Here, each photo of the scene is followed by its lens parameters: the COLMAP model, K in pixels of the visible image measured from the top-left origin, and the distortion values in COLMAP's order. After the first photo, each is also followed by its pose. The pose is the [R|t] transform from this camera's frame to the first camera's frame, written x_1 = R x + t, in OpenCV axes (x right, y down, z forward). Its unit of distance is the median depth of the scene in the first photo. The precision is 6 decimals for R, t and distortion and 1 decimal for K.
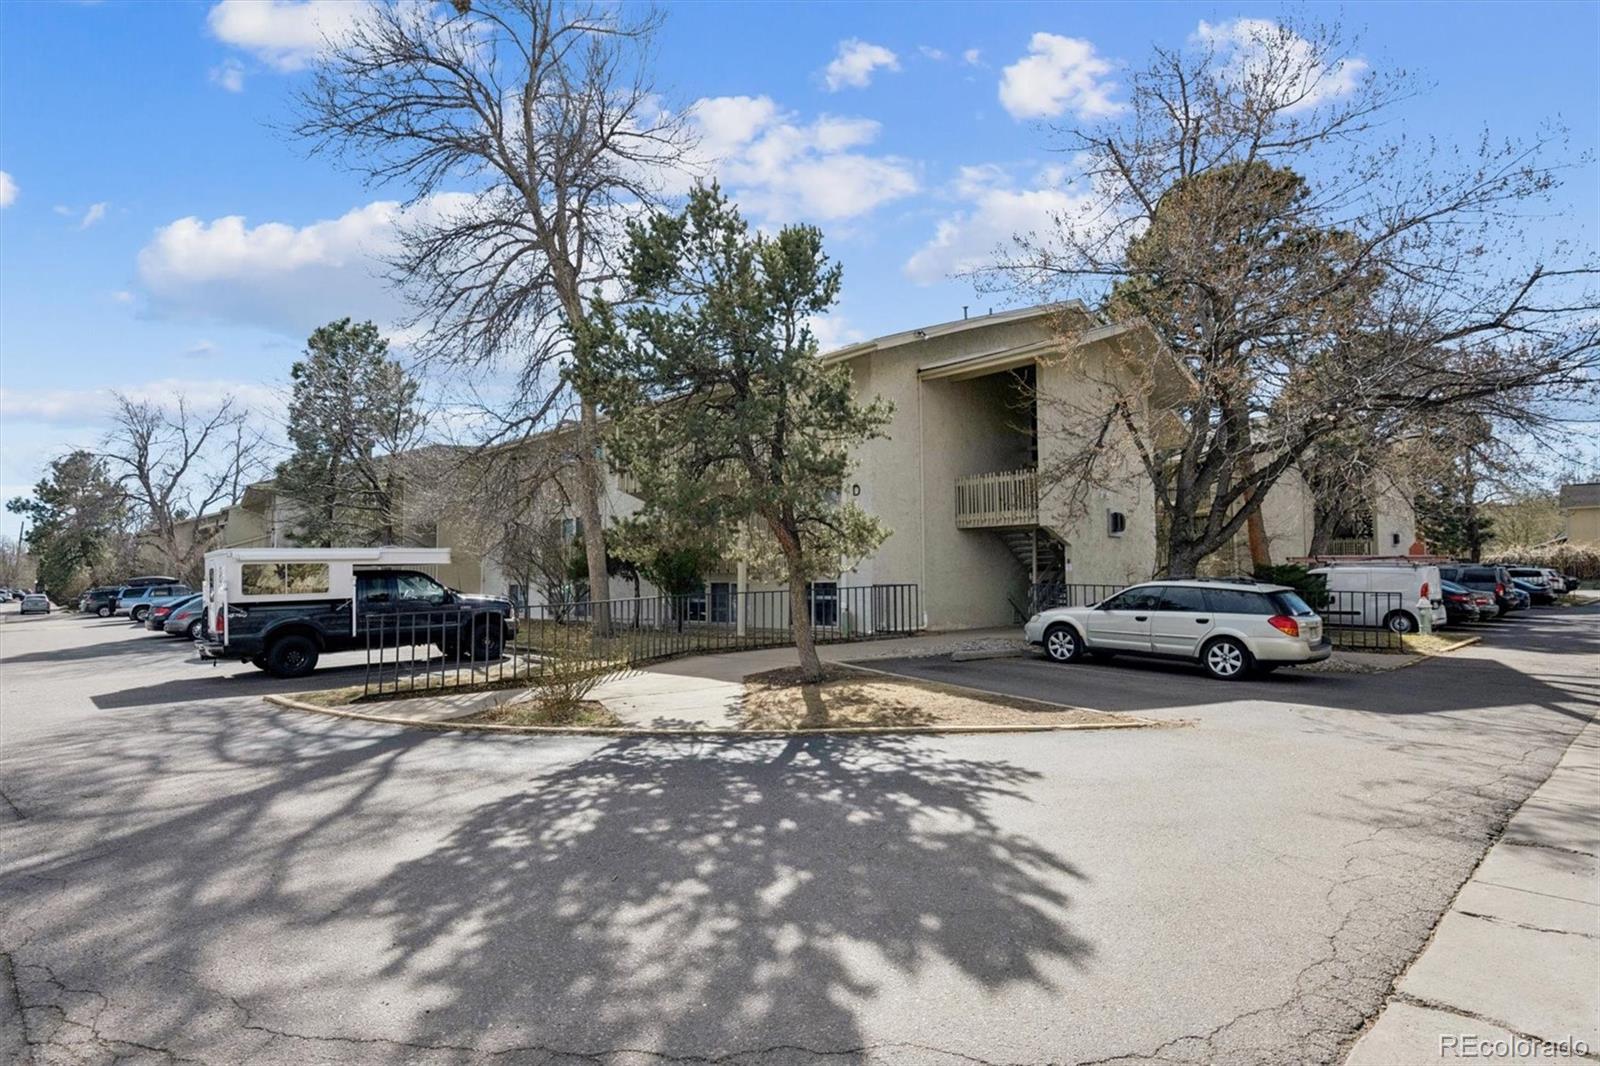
lens RADIAL K [[869.5, 0, 800.5], [0, 869.5, 538.1], [0, 0, 1]] dist [-0.000468, 0.002563]
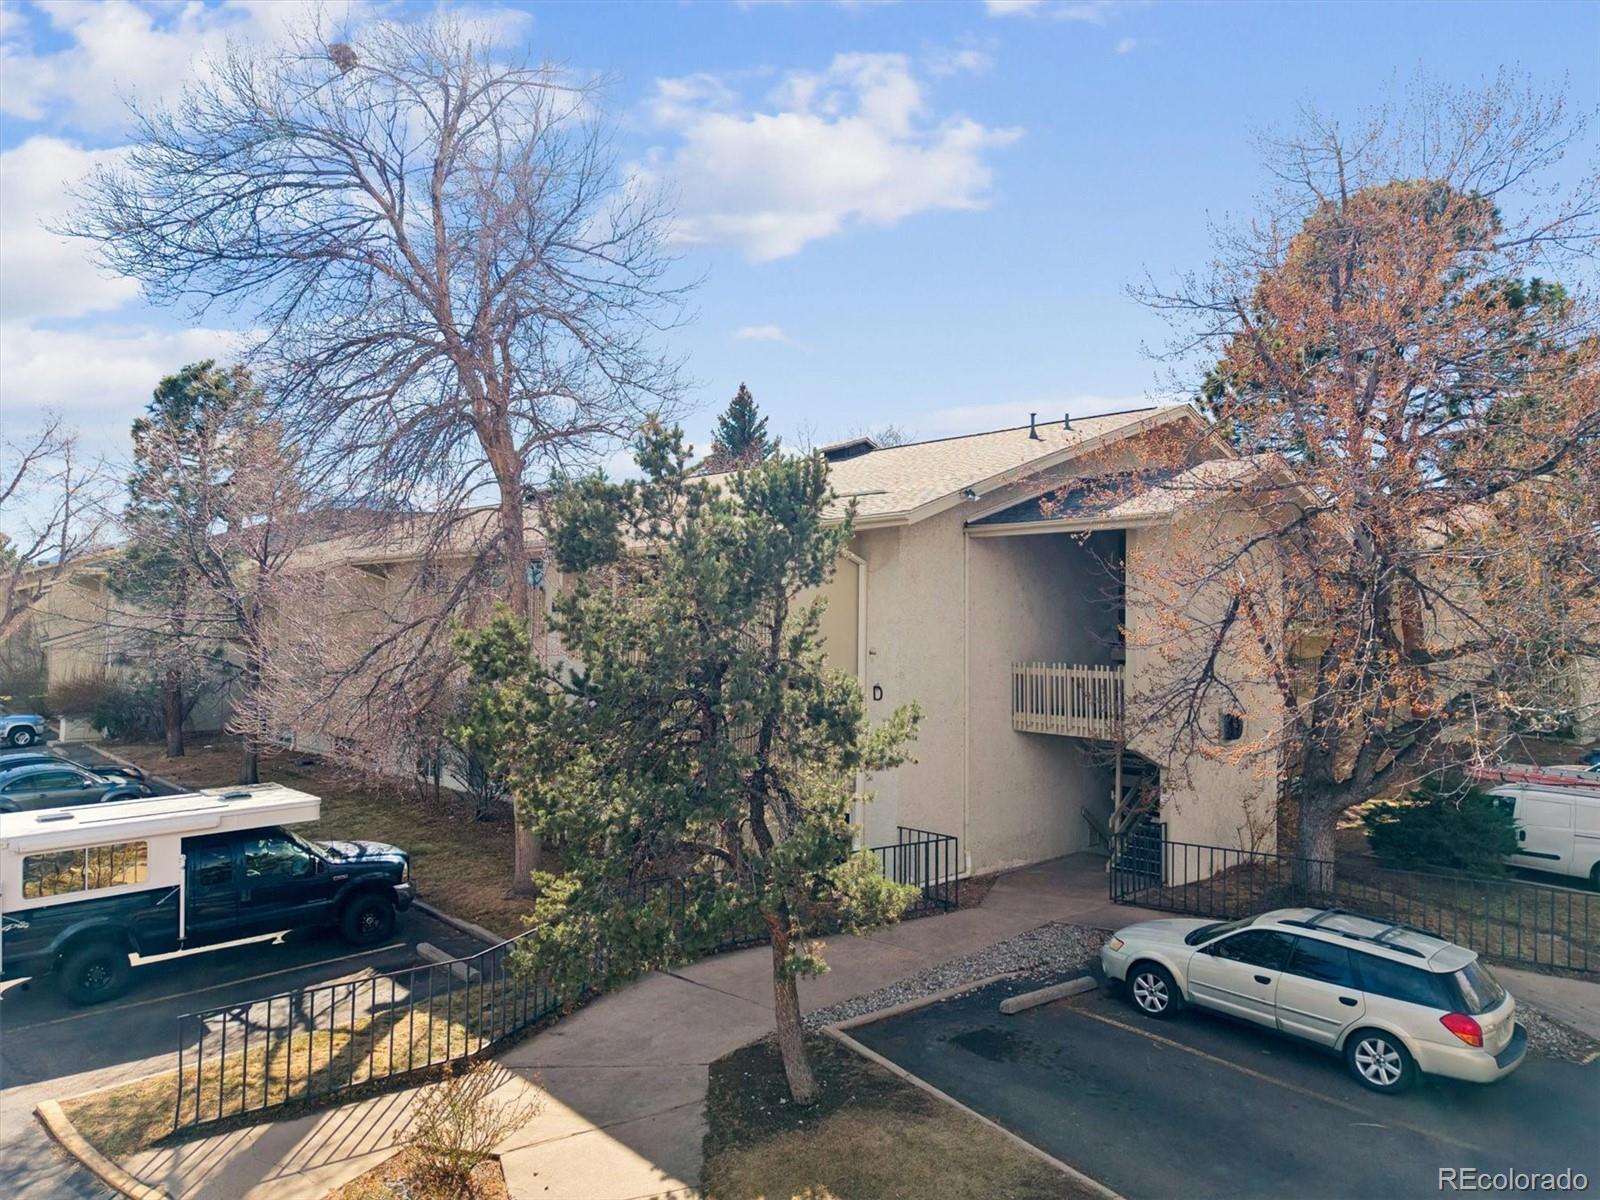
lens RADIAL K [[1136.7, 0, 814.4], [0, 1136.7, 567.5], [0, 0, 1]] dist [0.012065, -0.011317]
pose [[0.999803, 0.019825, -0.001277, 0.009386], [-0.019820, 0.999794, 0.004460, -0.157209], [0.001365, -0.004434, 0.999989, 0.035652]]
